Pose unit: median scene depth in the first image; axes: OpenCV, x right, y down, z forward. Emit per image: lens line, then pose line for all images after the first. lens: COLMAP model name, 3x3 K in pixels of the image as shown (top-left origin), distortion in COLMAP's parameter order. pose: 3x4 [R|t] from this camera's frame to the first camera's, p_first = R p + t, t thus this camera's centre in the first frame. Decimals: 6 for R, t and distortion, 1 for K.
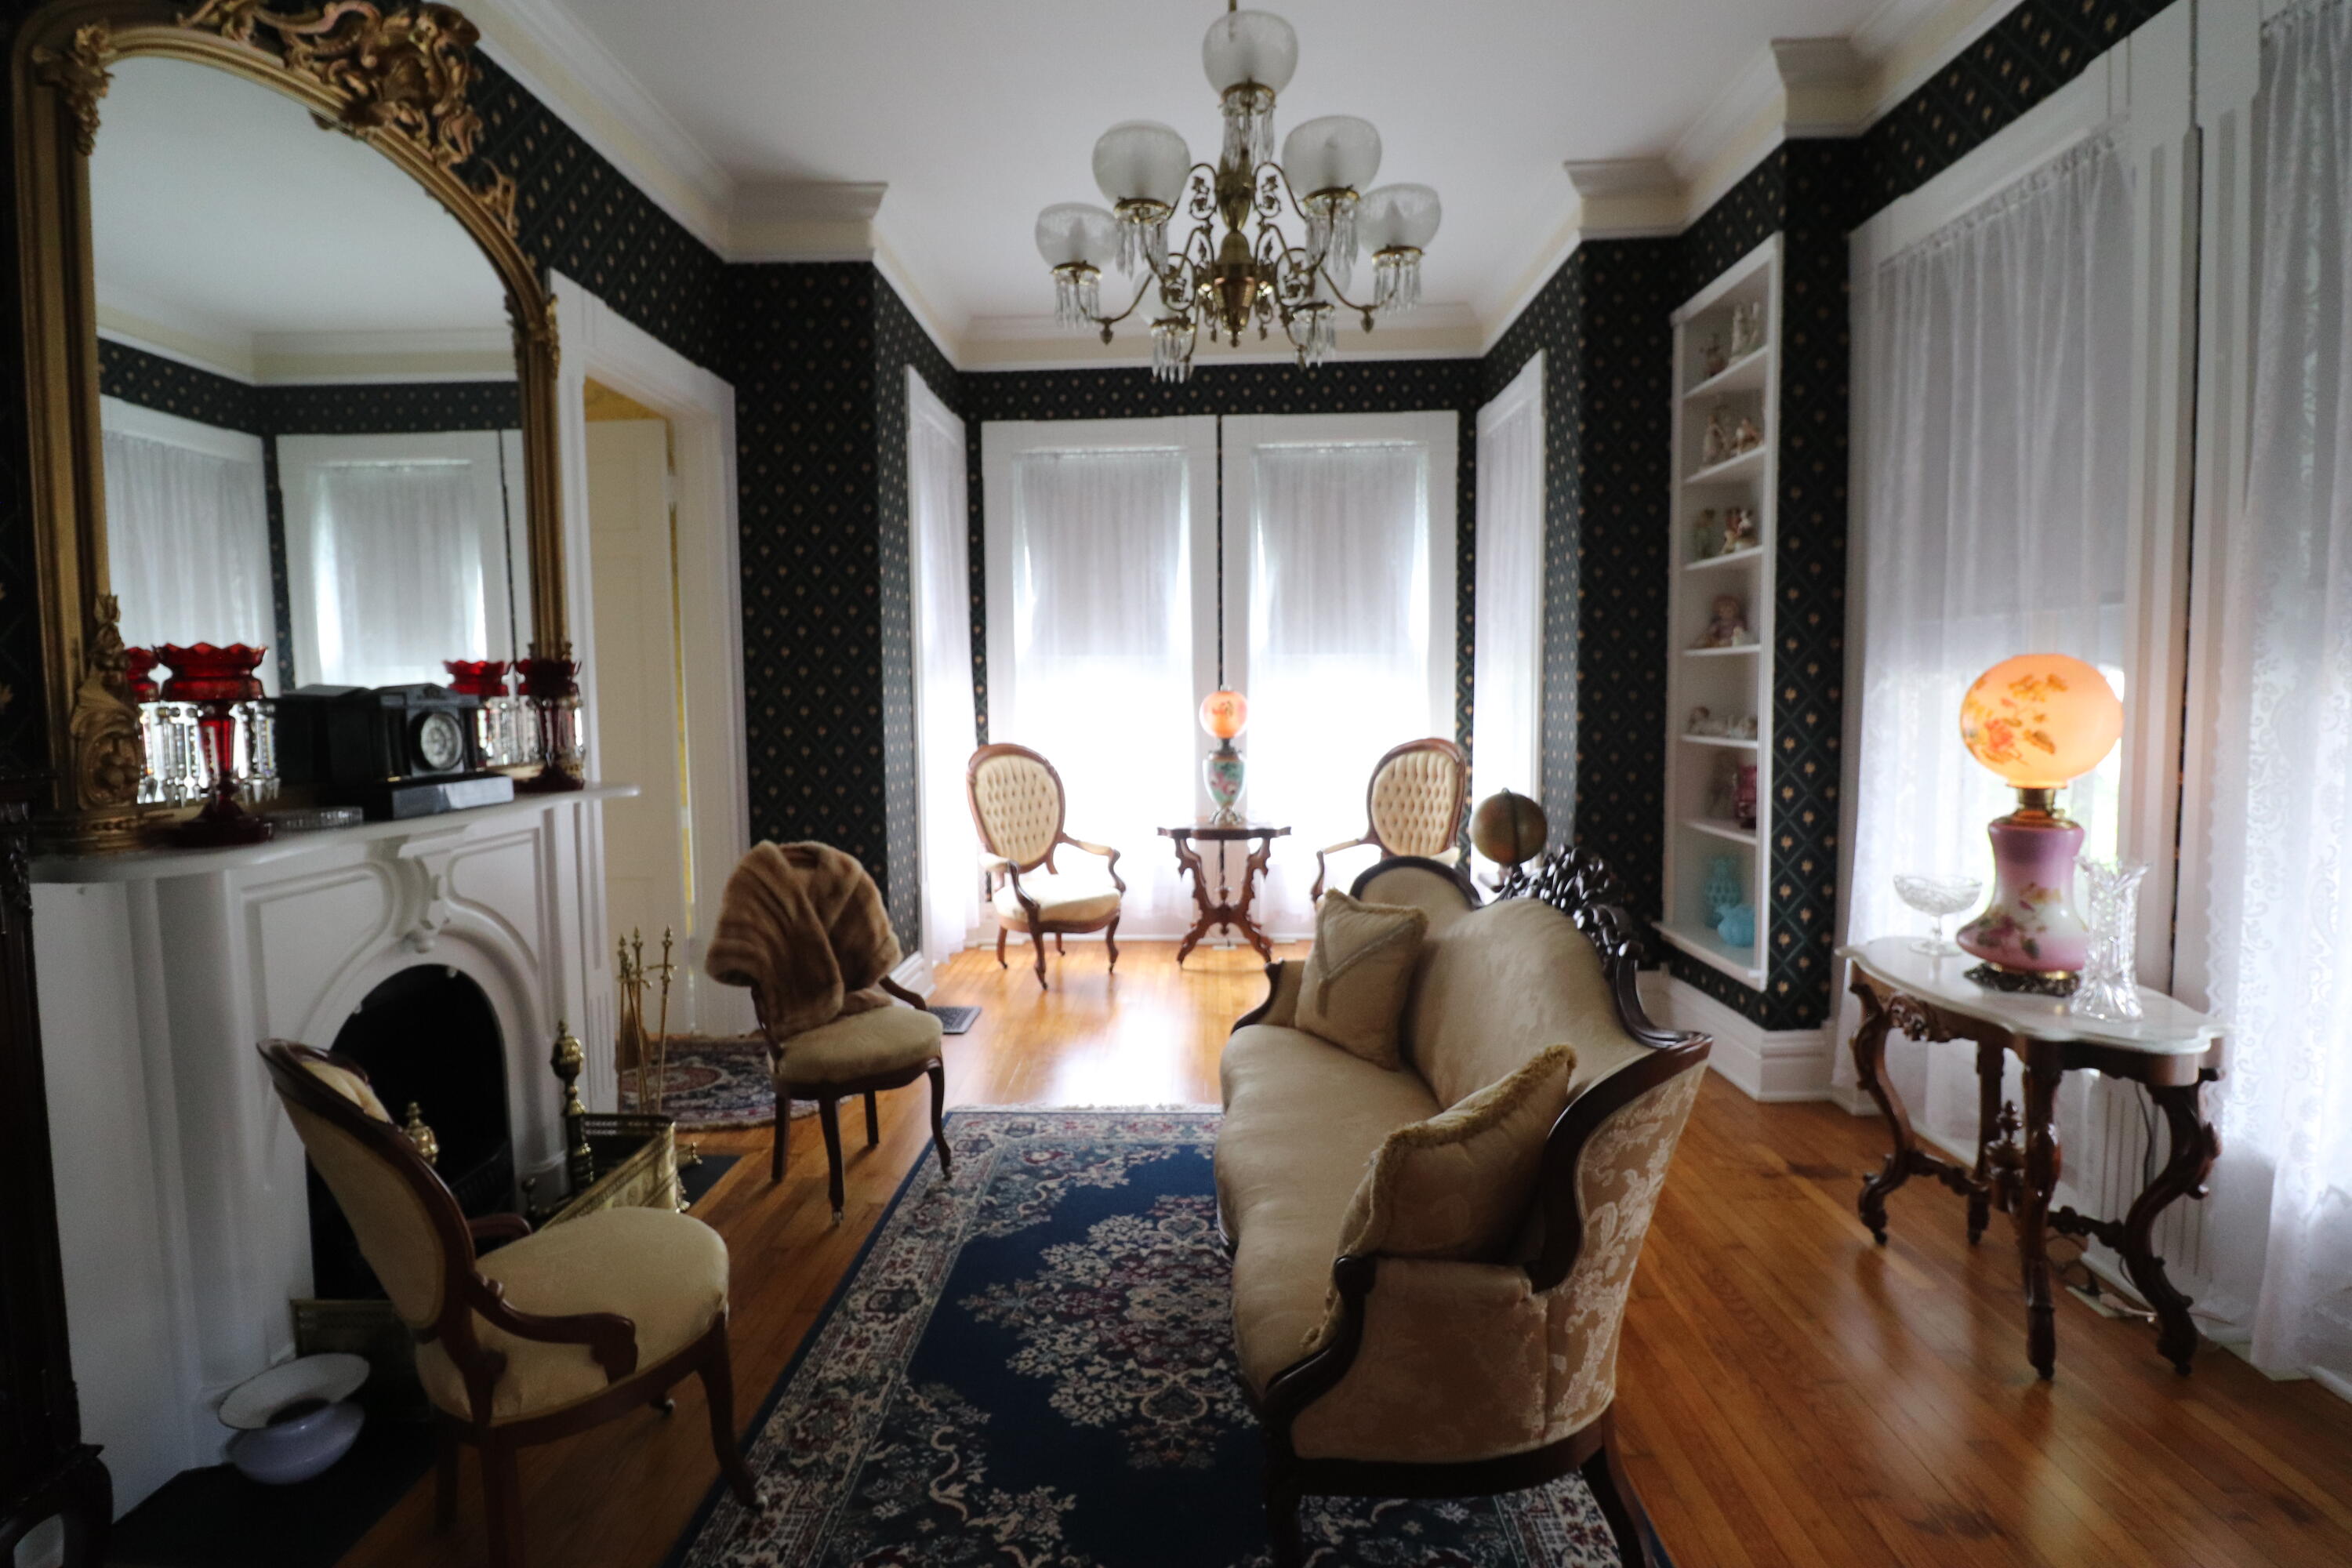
lens RADIAL K [[1089.8, 0, 1168.3], [0, 1089.8, 760.6], [0, 0, 1]] dist [-0.000275, -0.013858]
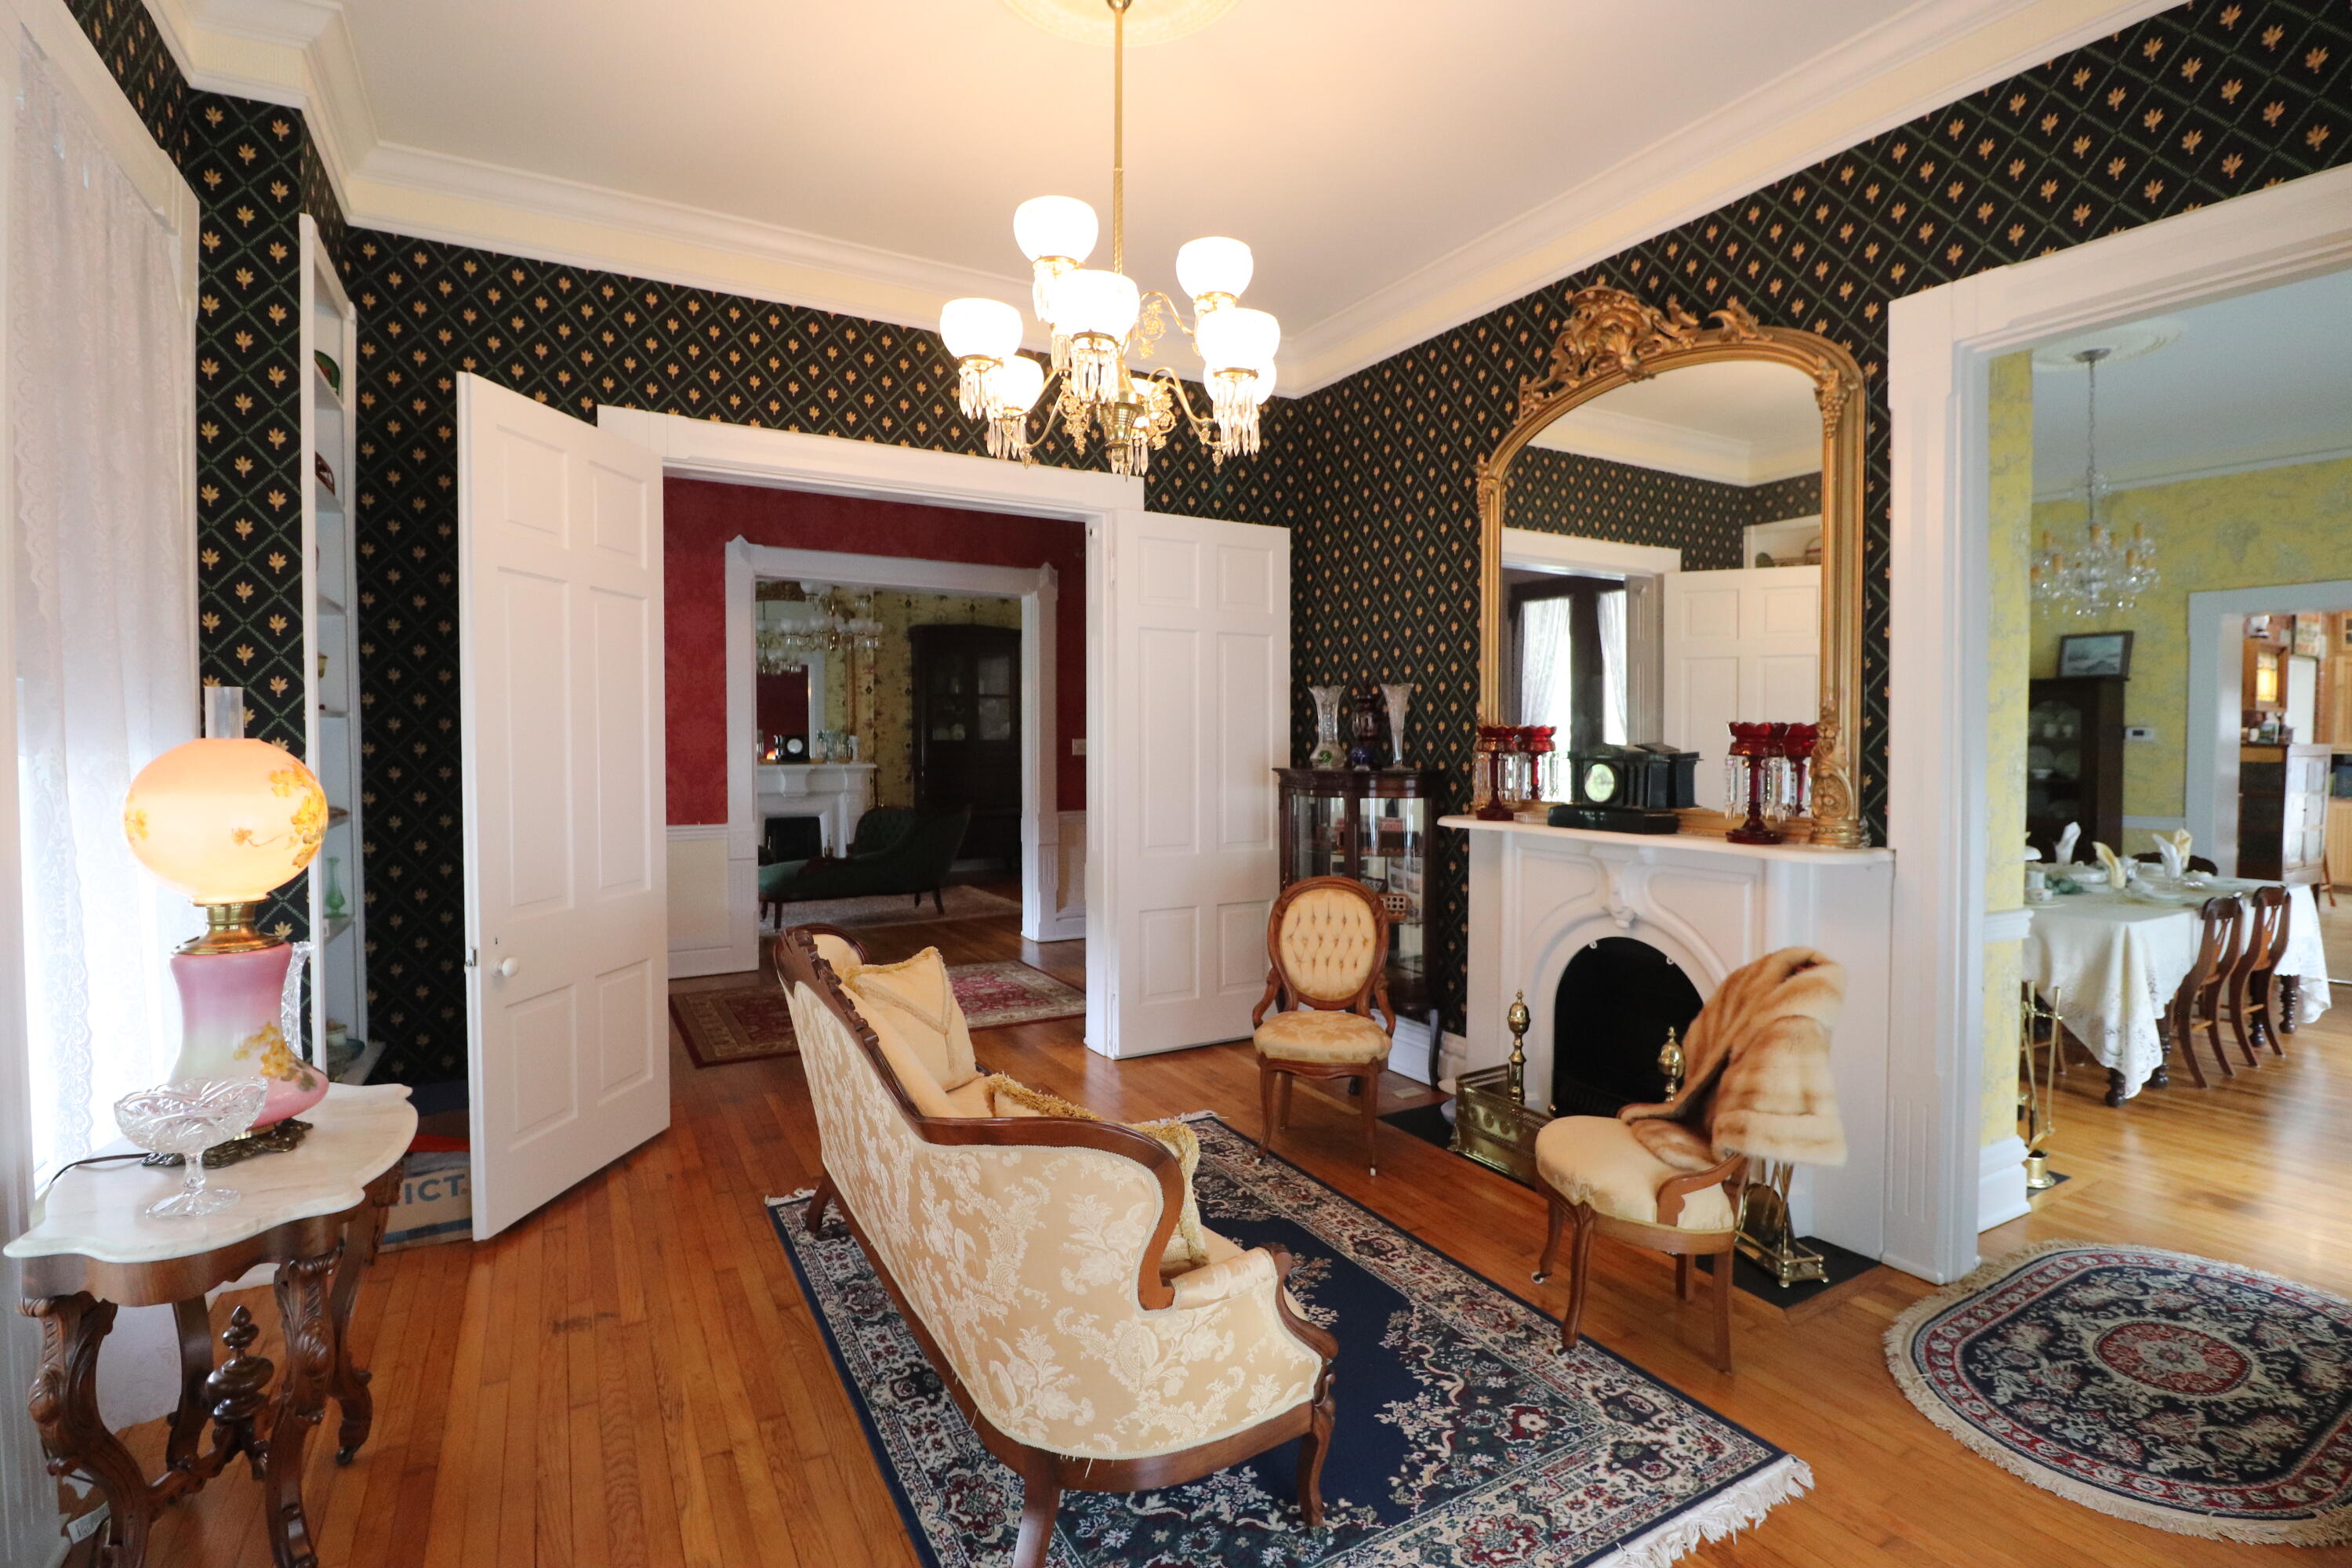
lens RADIAL K [[1089.8, 0, 1168.3], [0, 1089.8, 760.6], [0, 0, 1]] dist [-0.000275, -0.013858]
pose [[-0.856534, 0.023929, -0.515536, 0.458152], [-0.022332, 0.996270, 0.083346, -0.122528], [0.515608, 0.082901, -0.852805, 1.511931]]
